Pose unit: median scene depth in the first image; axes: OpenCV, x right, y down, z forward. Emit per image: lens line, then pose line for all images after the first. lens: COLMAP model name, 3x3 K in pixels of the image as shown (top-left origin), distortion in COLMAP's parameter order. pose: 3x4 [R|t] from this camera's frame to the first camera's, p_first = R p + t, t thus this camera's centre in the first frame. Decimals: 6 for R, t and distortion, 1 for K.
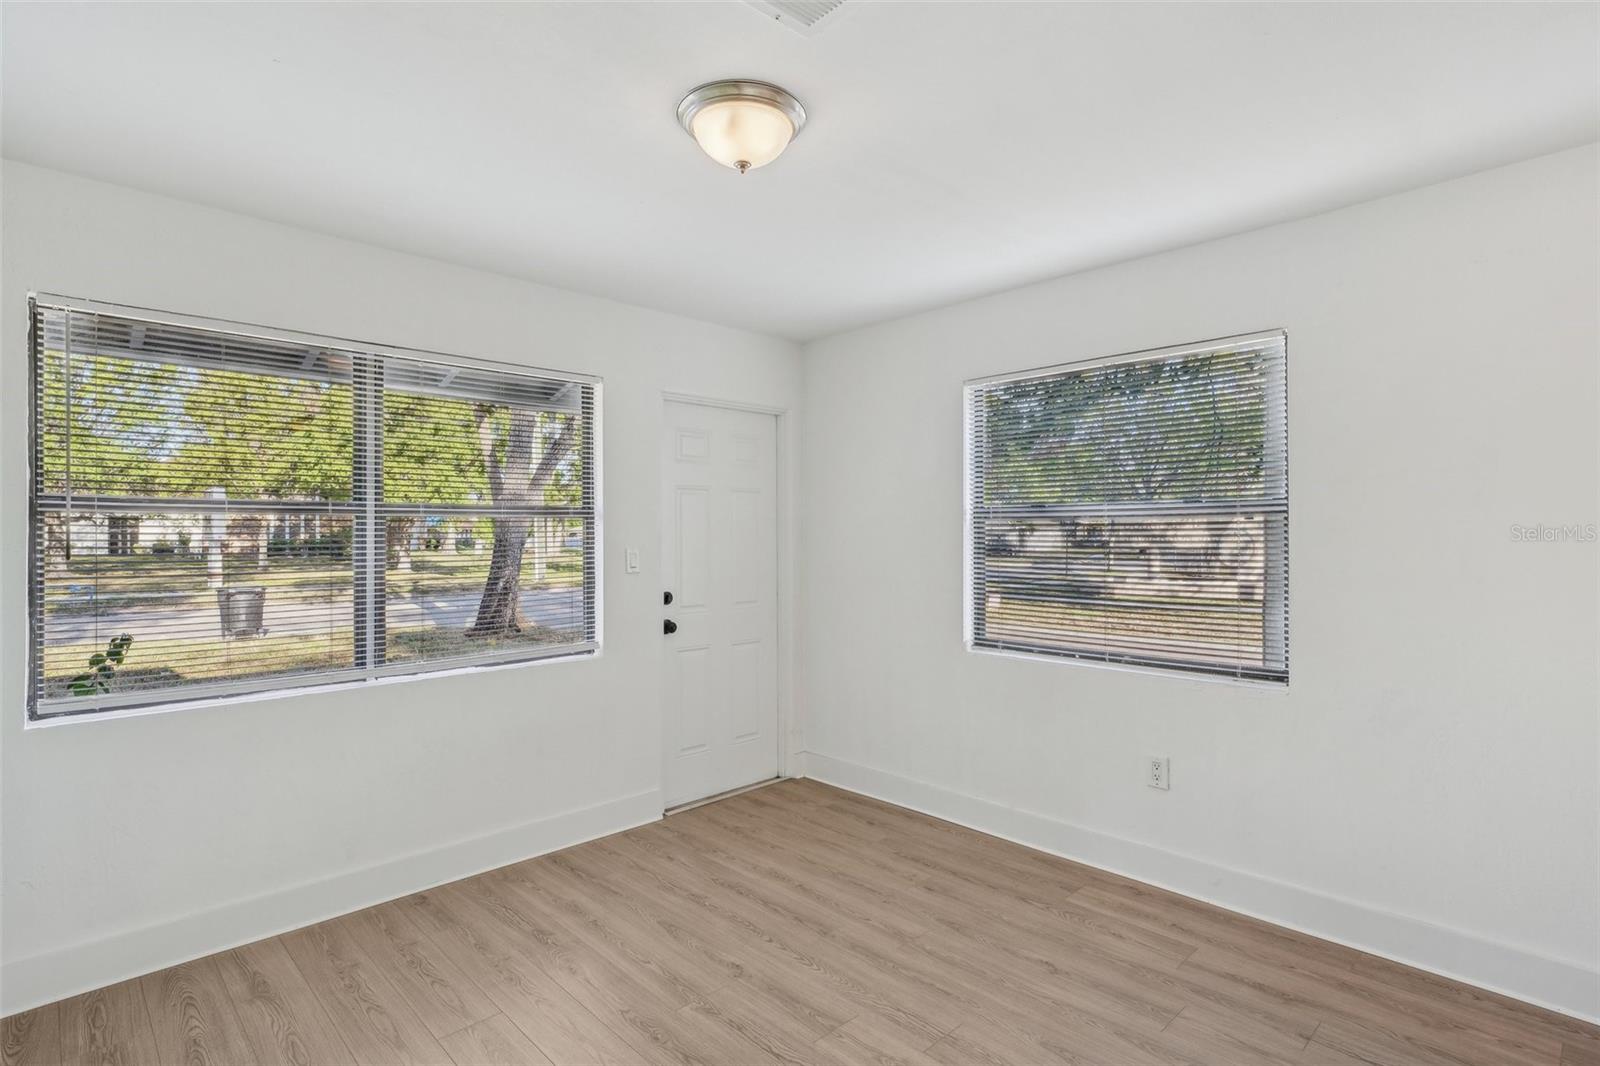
lens RADIAL K [[799.4, 0, 802.6], [0, 799.4, 537.0], [0, 0, 1]] dist [0.005045, 0.000969]
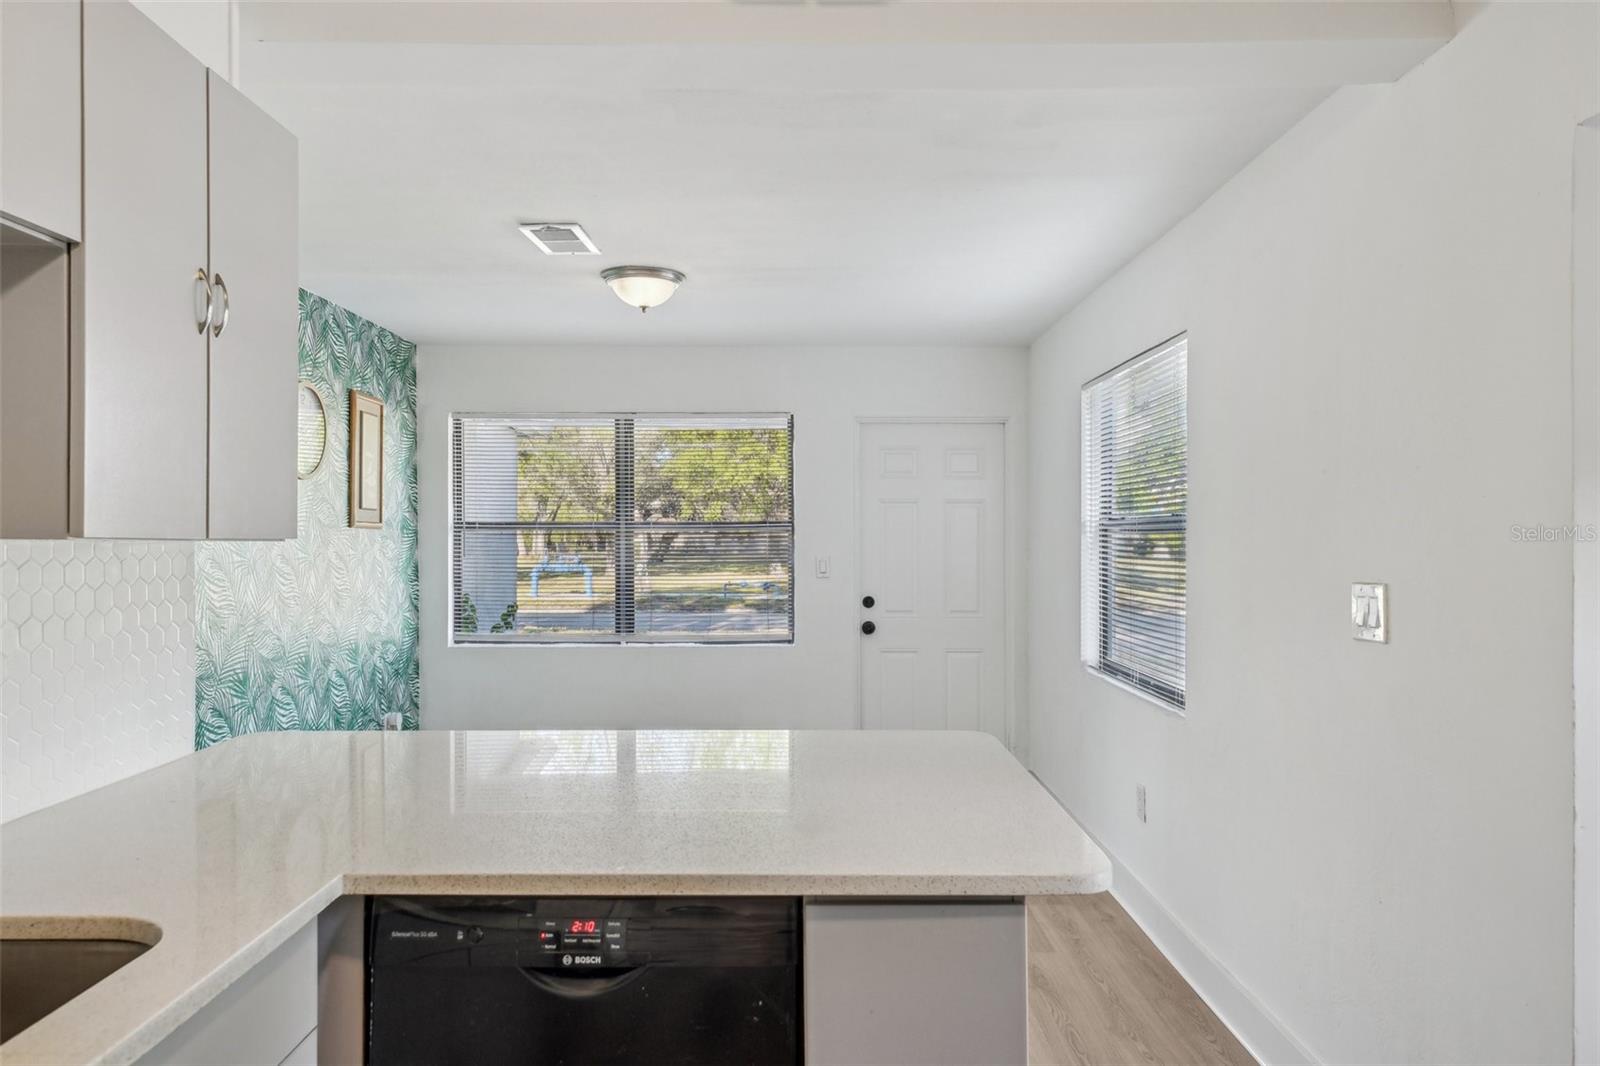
lens RADIAL K [[1110.5, 0, 791.0], [0, 1110.5, 539.7], [0, 0, 1]] dist [0.017699, -0.004023]
pose [[0.712807, 0.003631, -0.701351, 0.874832], [-0.004467, 0.999990, 0.000637, -0.010858], [0.701346, 0.002679, 0.712816, -0.180217]]
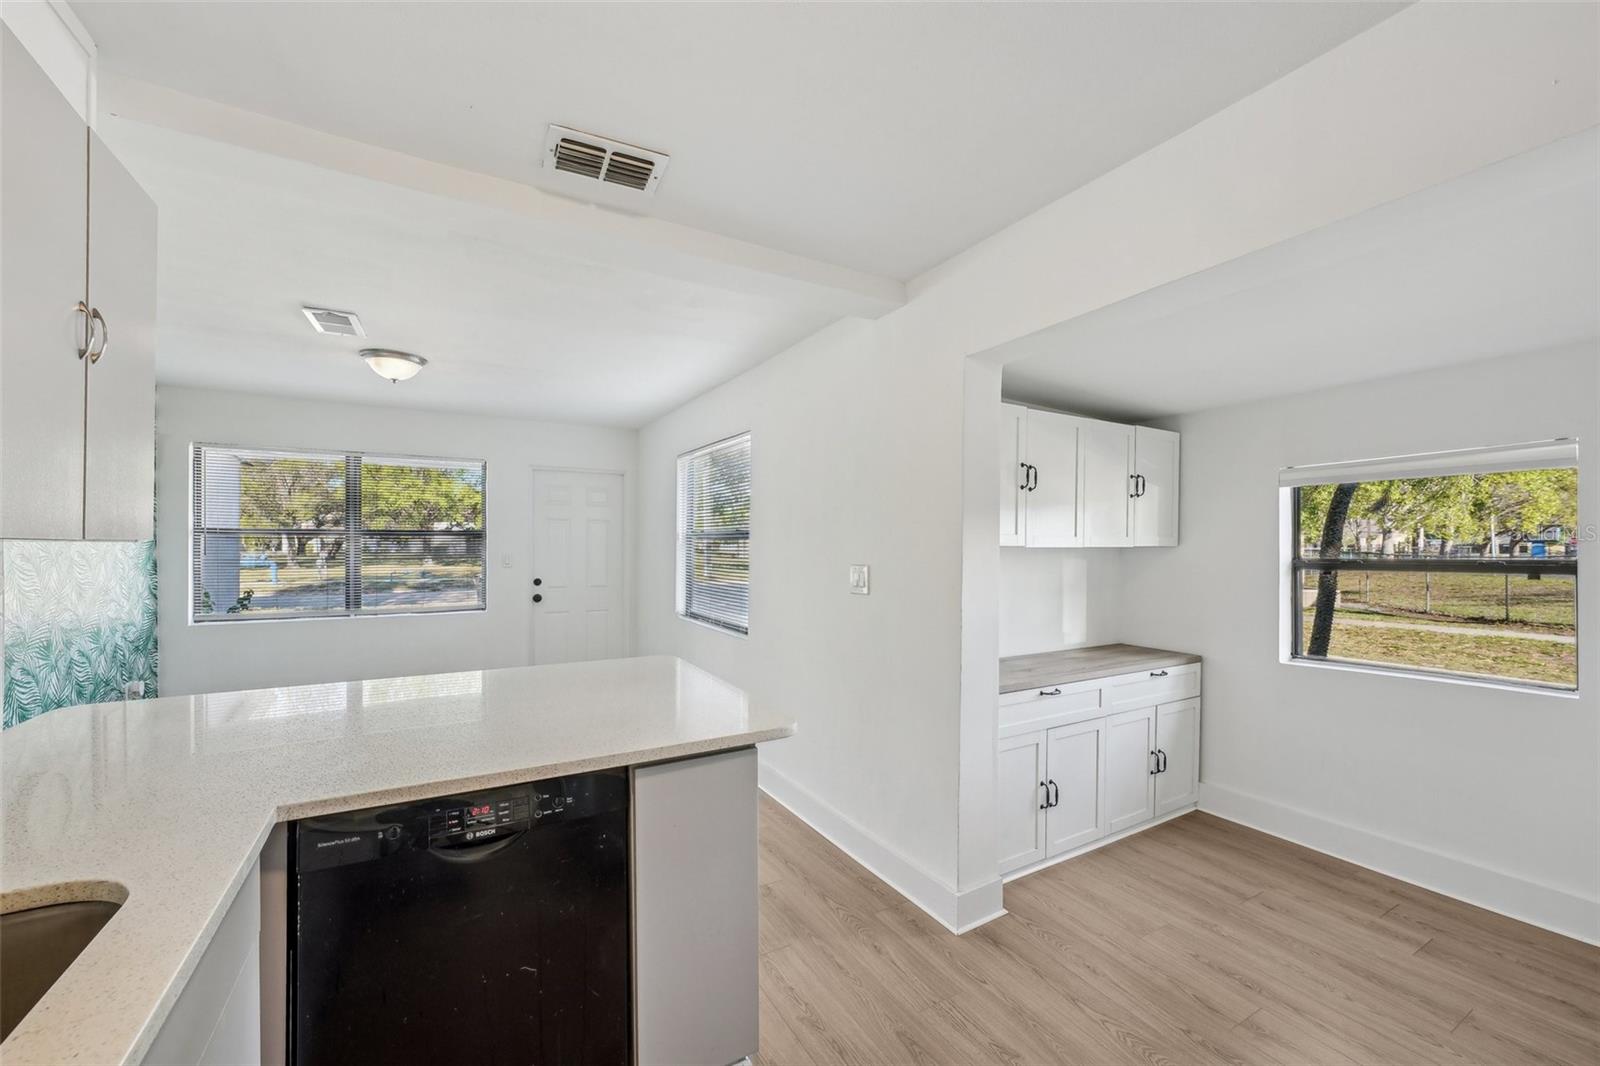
lens RADIAL K [[638.6, 0, 800.7], [0, 638.6, 543.7], [0, 0, 1]] dist [-0.007411, 0.002700]
pose [[0.967160, 0.006671, -0.254080, 0.786425], [-0.007485, 0.999969, -0.002240, -0.009657], [0.254057, 0.004068, 0.967181, -0.222433]]
